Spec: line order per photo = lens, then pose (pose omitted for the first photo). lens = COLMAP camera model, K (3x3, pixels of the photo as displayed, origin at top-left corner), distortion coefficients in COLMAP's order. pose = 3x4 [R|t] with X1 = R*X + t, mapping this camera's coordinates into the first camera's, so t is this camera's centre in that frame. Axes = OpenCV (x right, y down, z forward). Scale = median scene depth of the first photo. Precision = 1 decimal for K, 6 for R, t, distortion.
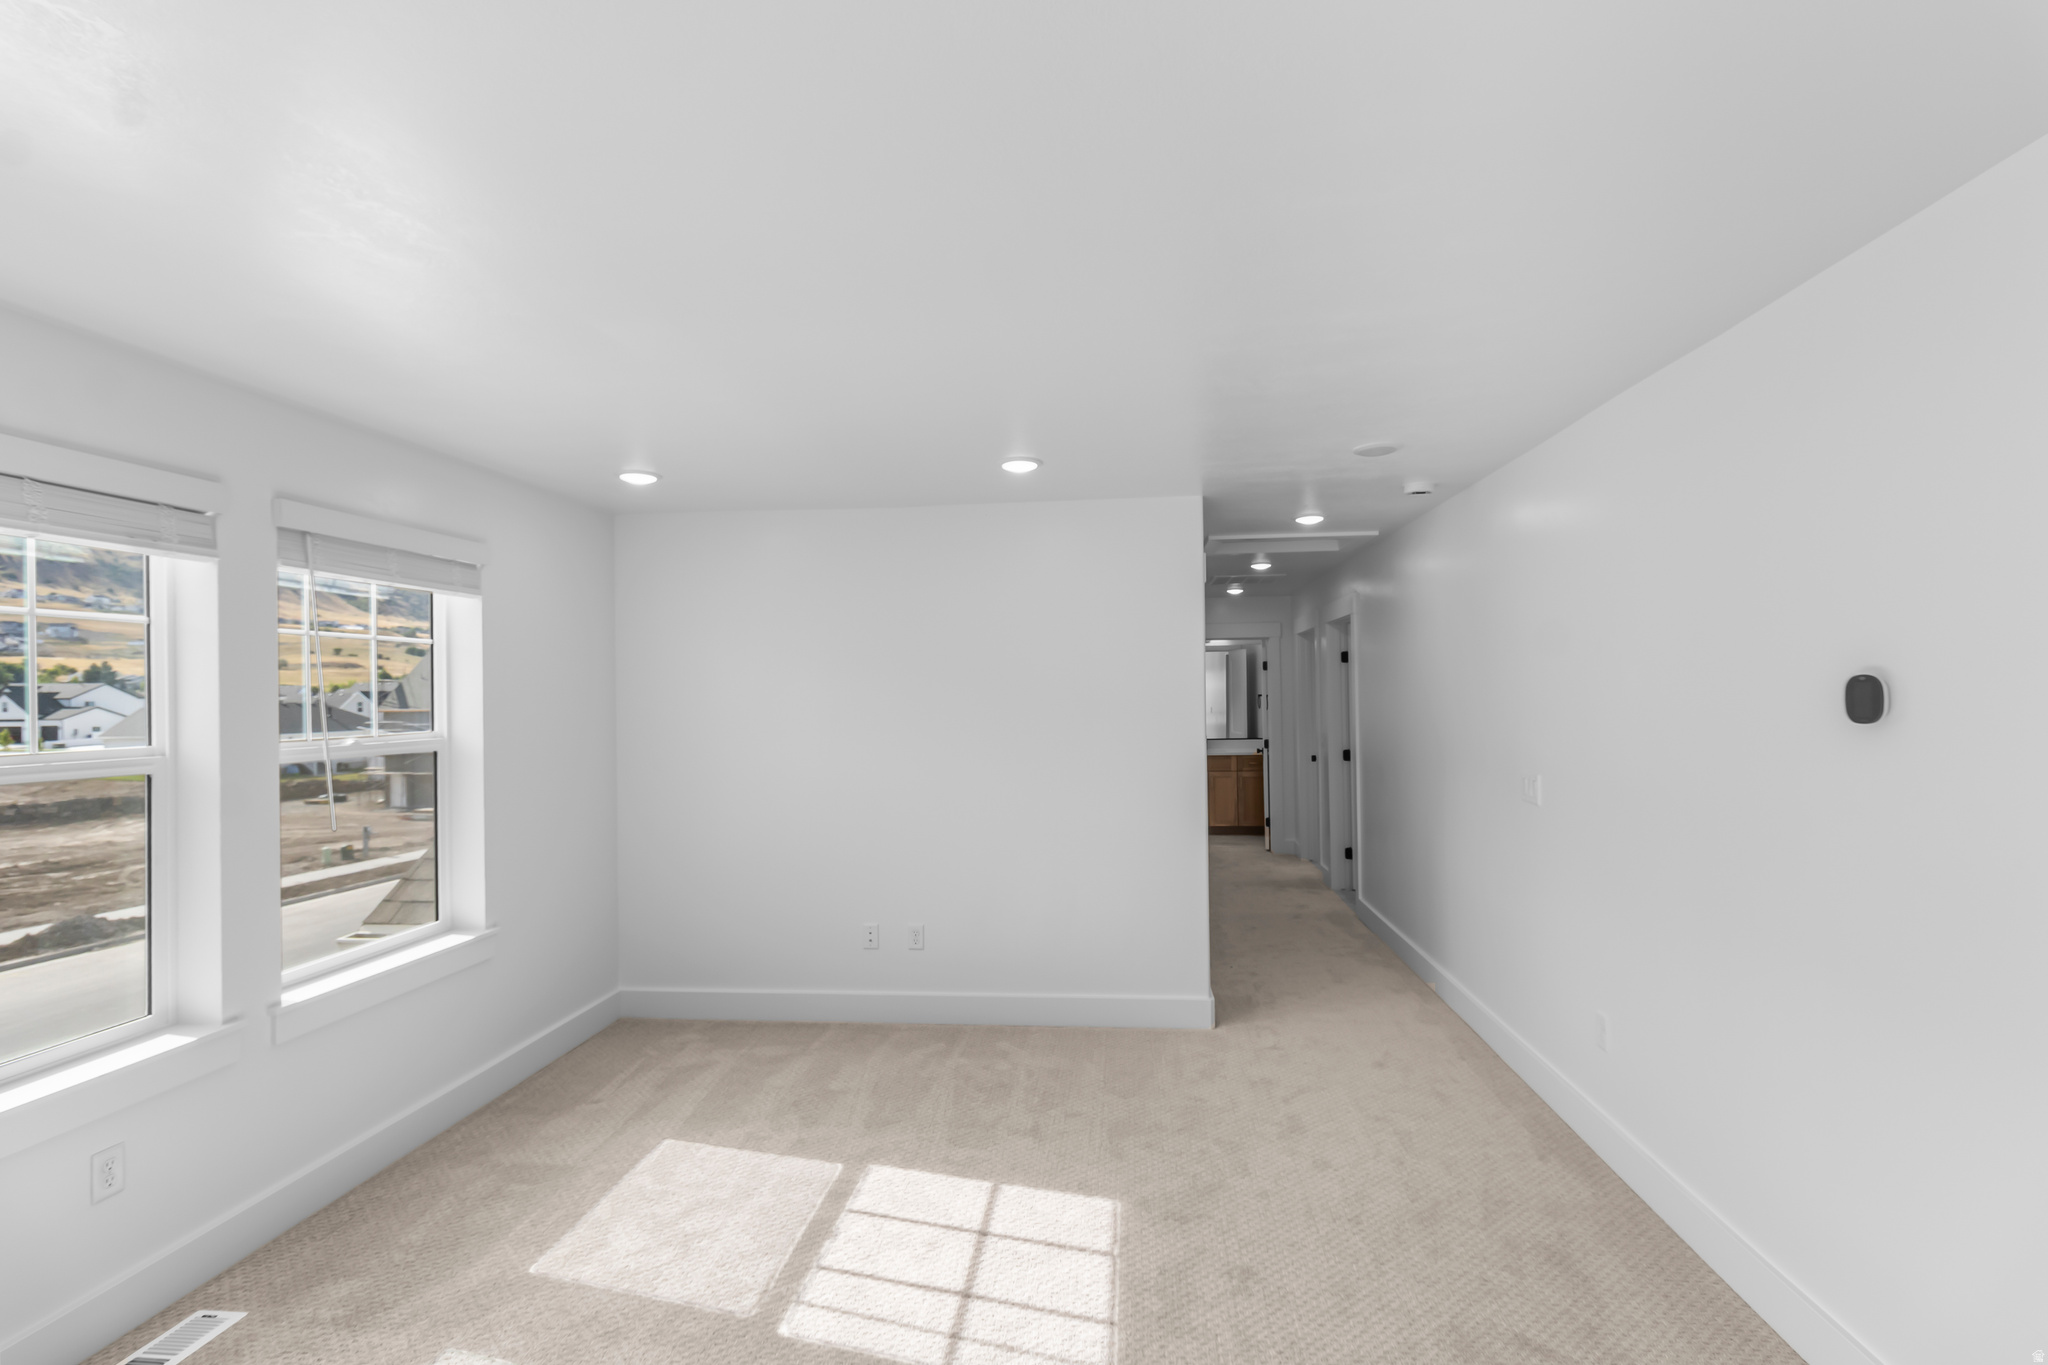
lens RADIAL K [[963.4, 0, 1024.0], [0, 963.4, 682.5], [0, 0, 1]] dist [0.000344, -0.000160]
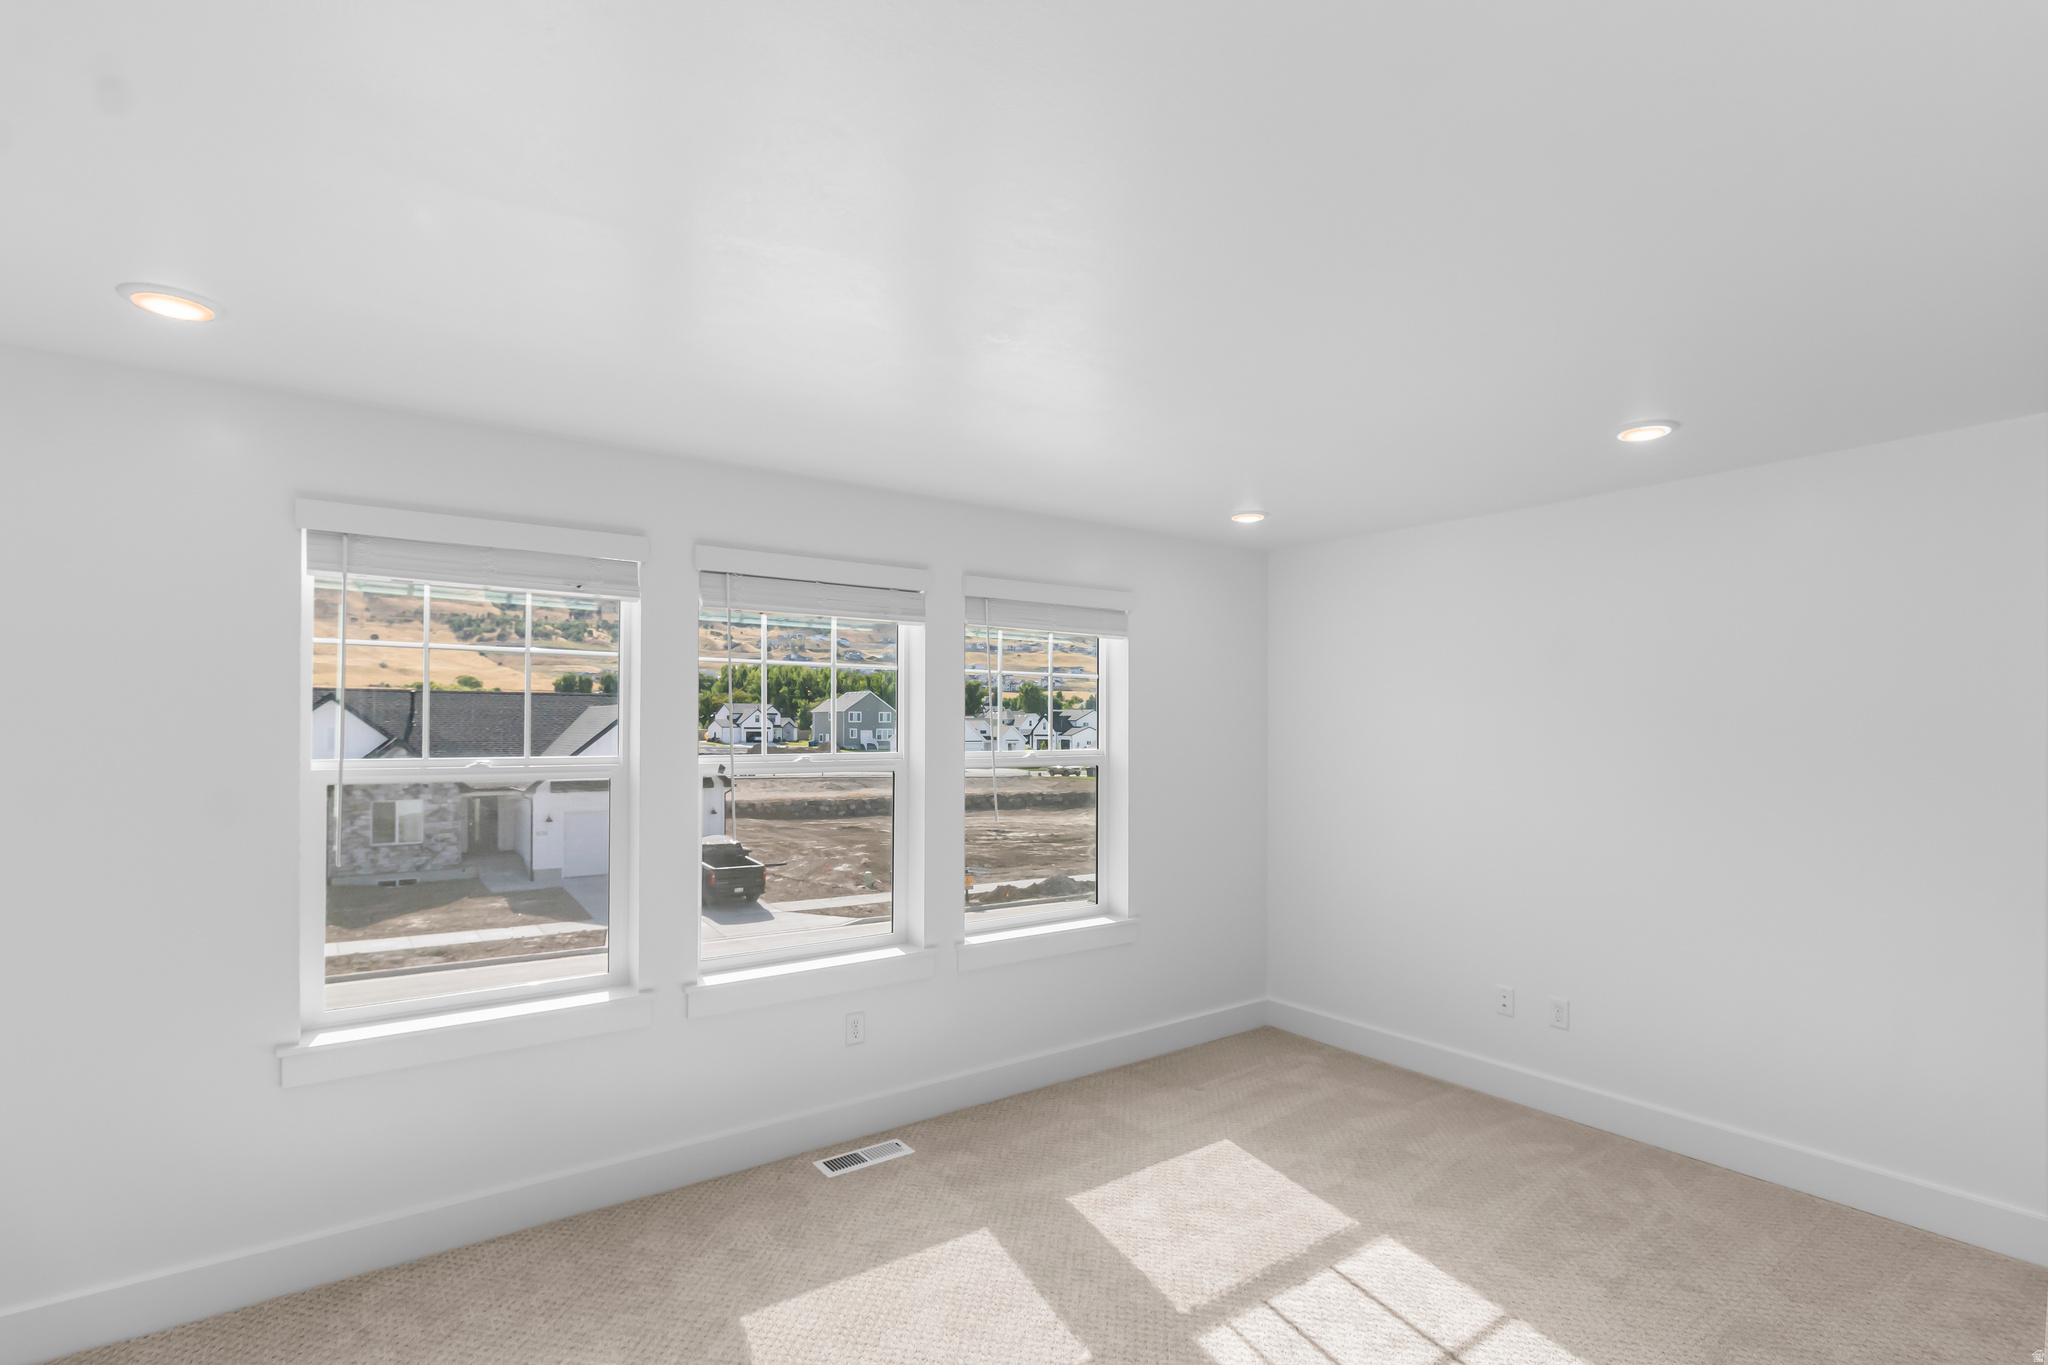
lens RADIAL K [[967.3, 0, 1025.3], [0, 967.3, 715.5], [0, 0, 1]] dist [-0.001634, -0.000525]
pose [[0.674505, 0.007060, -0.738236, 0.238993], [-0.003058, 0.999972, 0.006768, -0.000790], [0.738264, -0.002307, 0.674508, 0.104939]]
